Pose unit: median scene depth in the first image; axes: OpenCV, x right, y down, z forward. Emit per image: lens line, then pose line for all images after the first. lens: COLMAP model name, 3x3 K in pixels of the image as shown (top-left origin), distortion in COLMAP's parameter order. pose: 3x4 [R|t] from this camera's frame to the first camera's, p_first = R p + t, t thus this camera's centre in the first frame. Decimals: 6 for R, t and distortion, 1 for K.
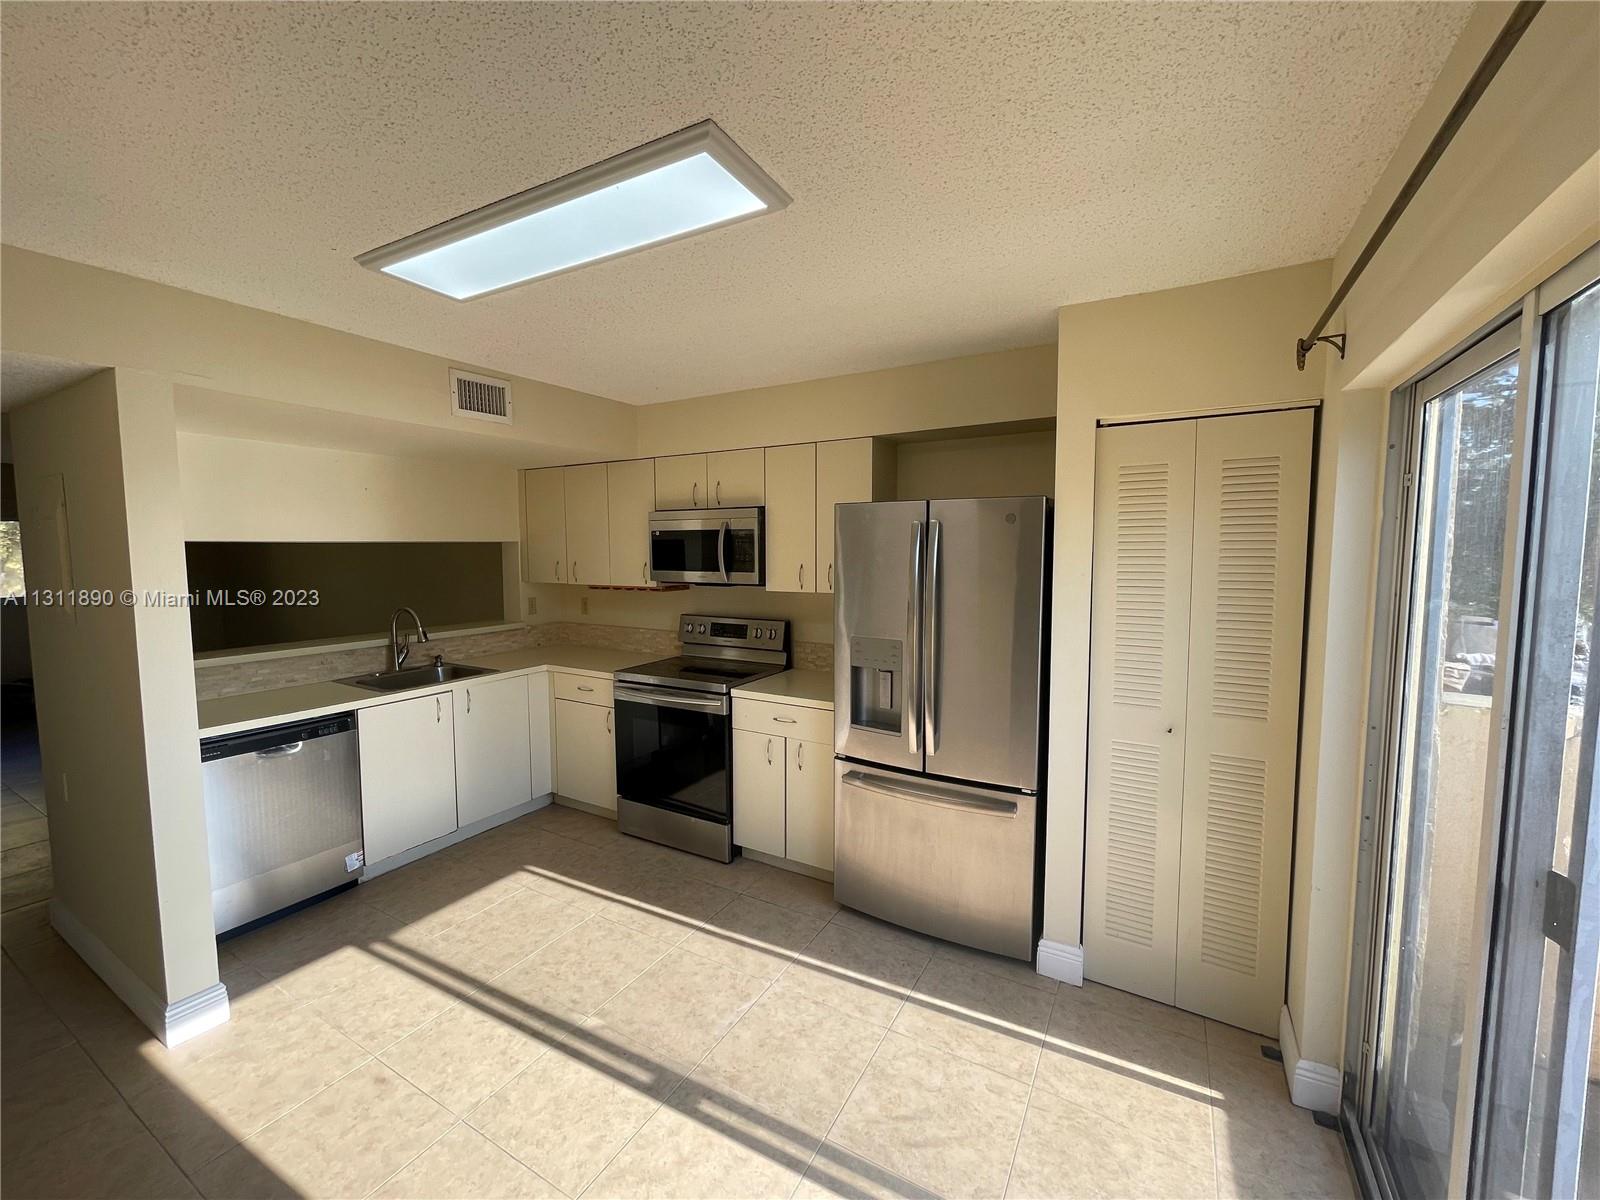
lens RADIAL K [[652.4, 0, 792.0], [0, 652.4, 595.6], [0, 0, 1]] dist [-0.002689, 0.001378]
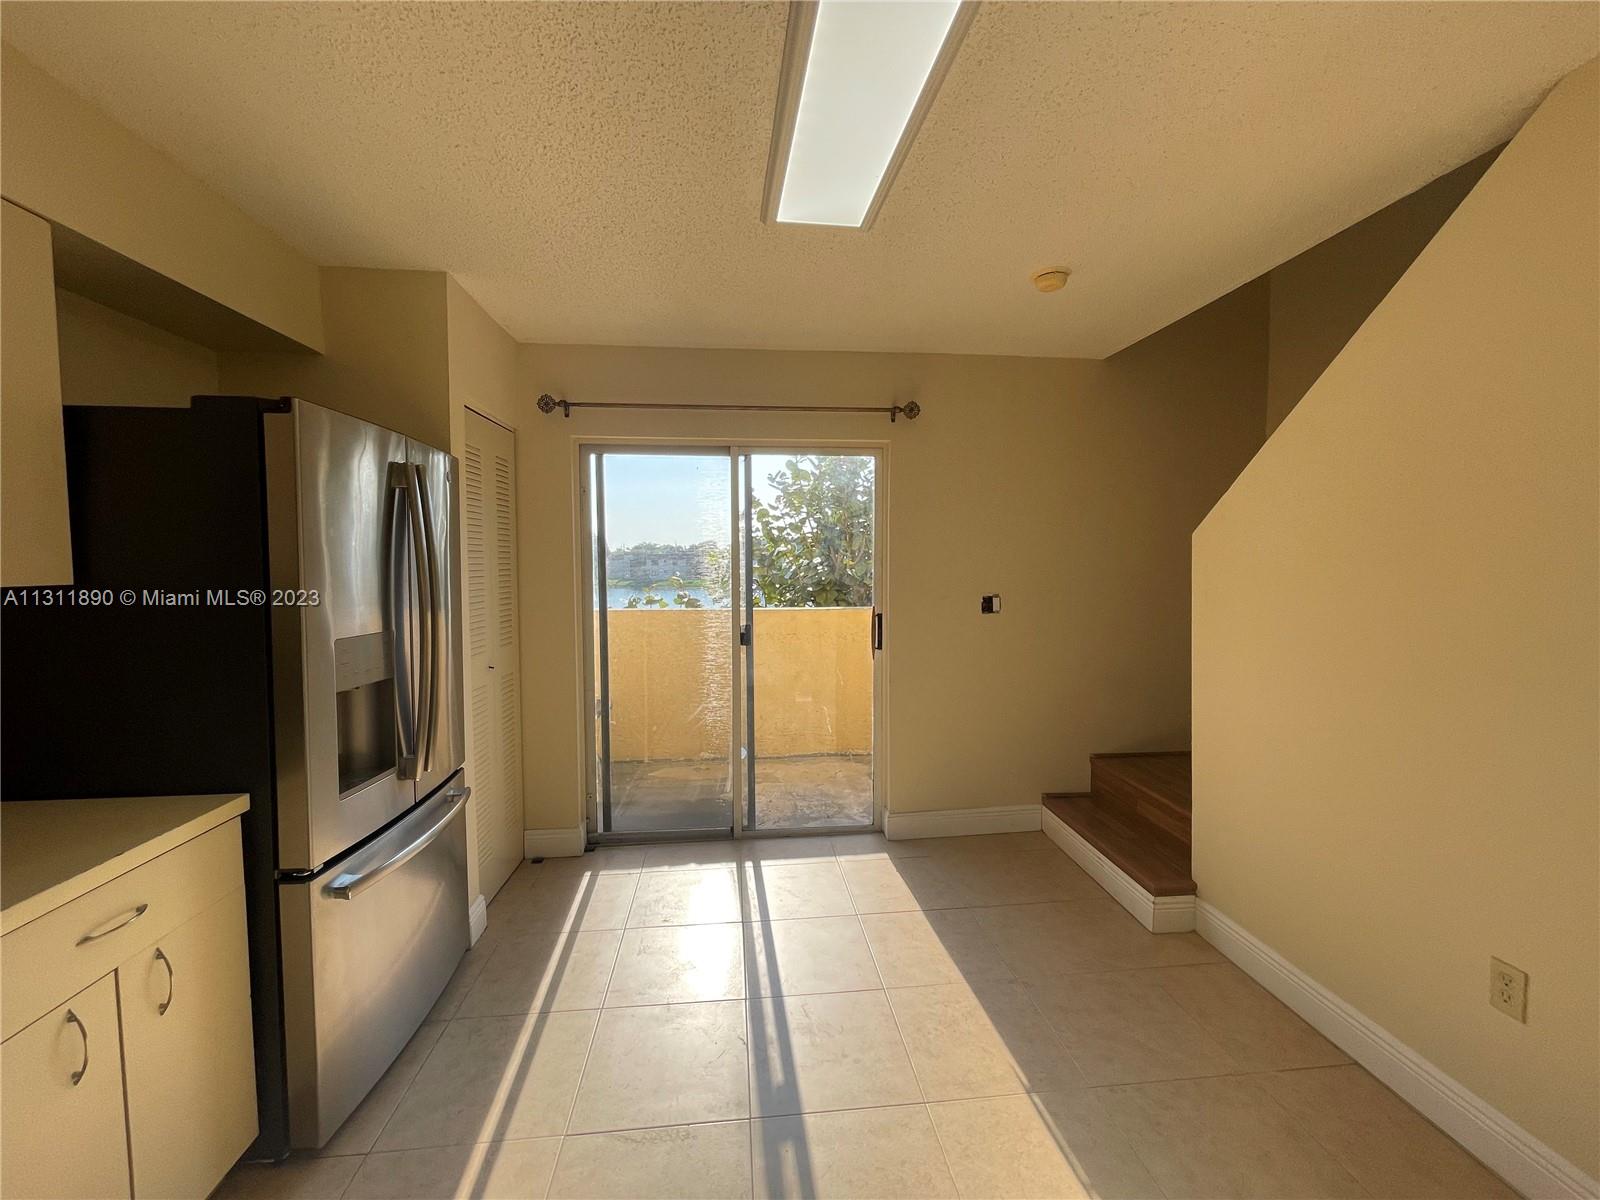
lens RADIAL K [[652.4, 0, 796.2], [0, 652.4, 600.4], [0, 0, 1]] dist [-0.002689, 0.001378]
pose [[-0.590144, -0.040666, 0.806273, -0.634000], [0.069614, 0.992447, 0.101009, -0.004509], [-0.804291, 0.115738, -0.582856, 1.039713]]
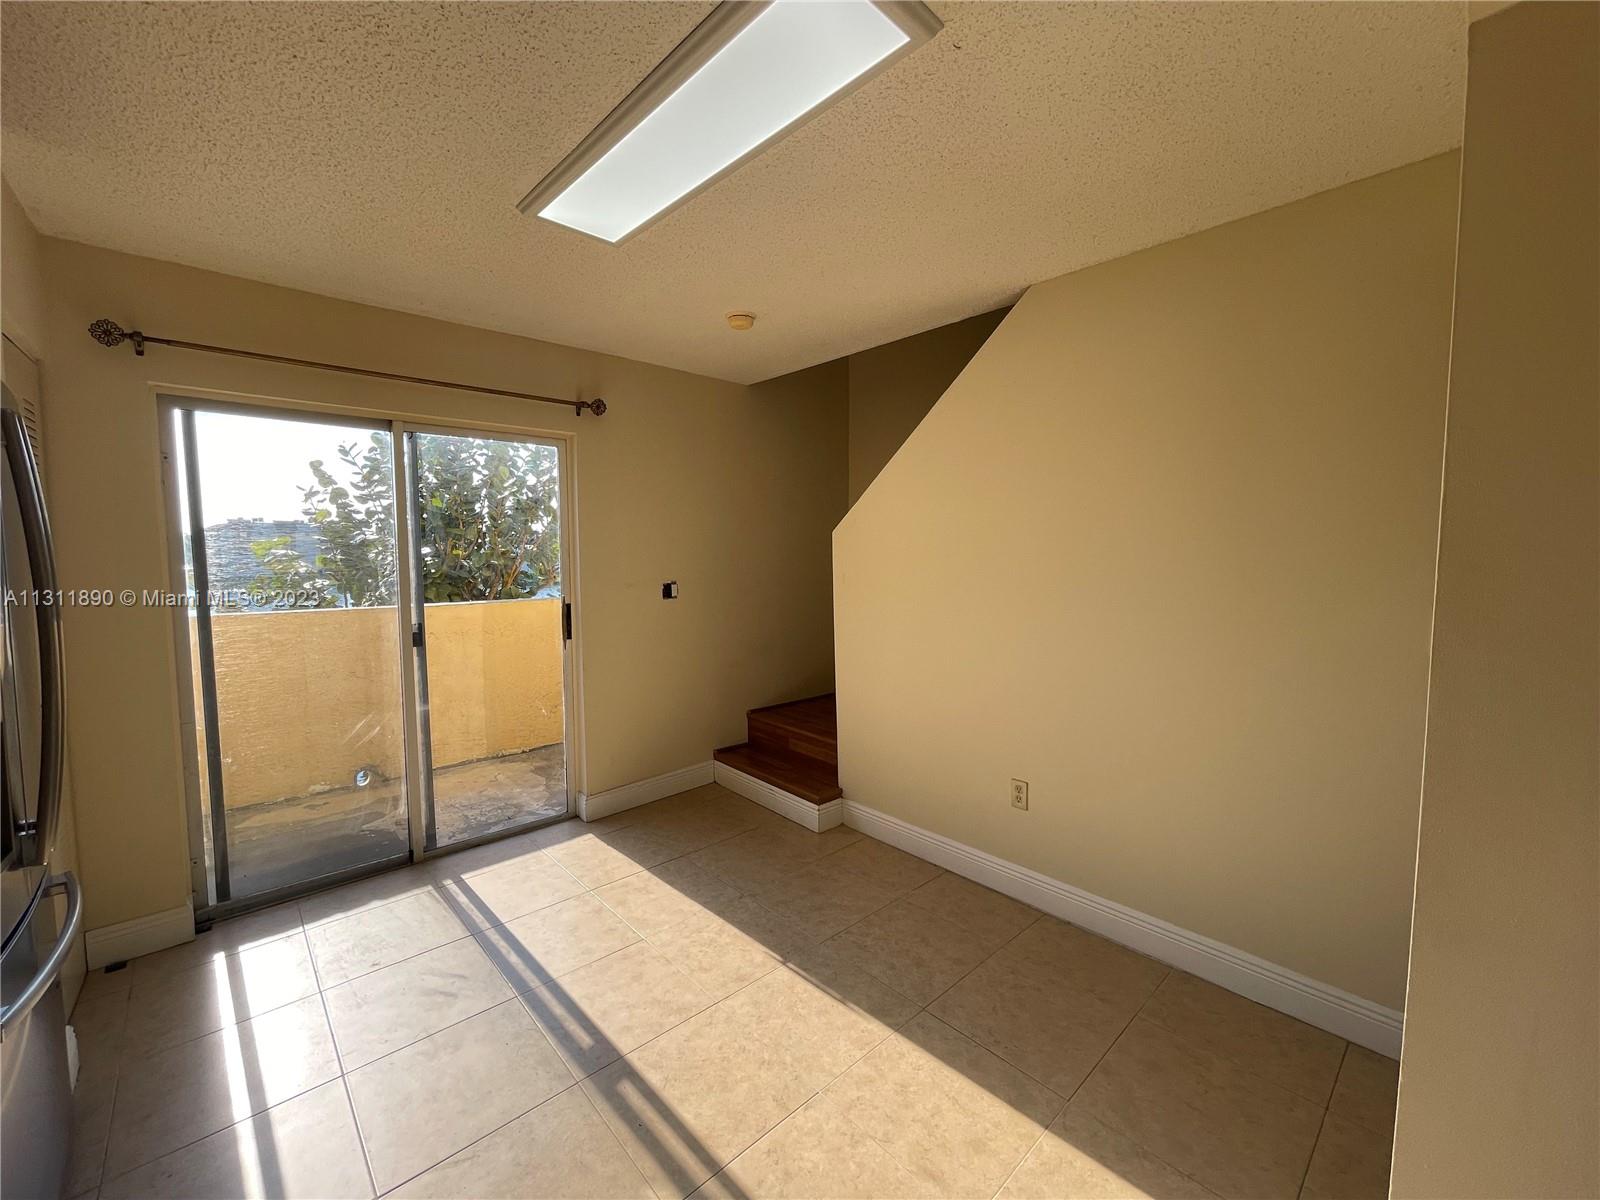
lens RADIAL K [[652.4, 0, 799.2], [0, 652.4, 601.4], [0, 0, 1]] dist [-0.002689, 0.001378]
pose [[-0.956094, -0.015121, 0.292669, -0.521454], [0.030507, 0.988107, 0.150714, -0.023619], [-0.291467, 0.153025, -0.944262, 1.253204]]
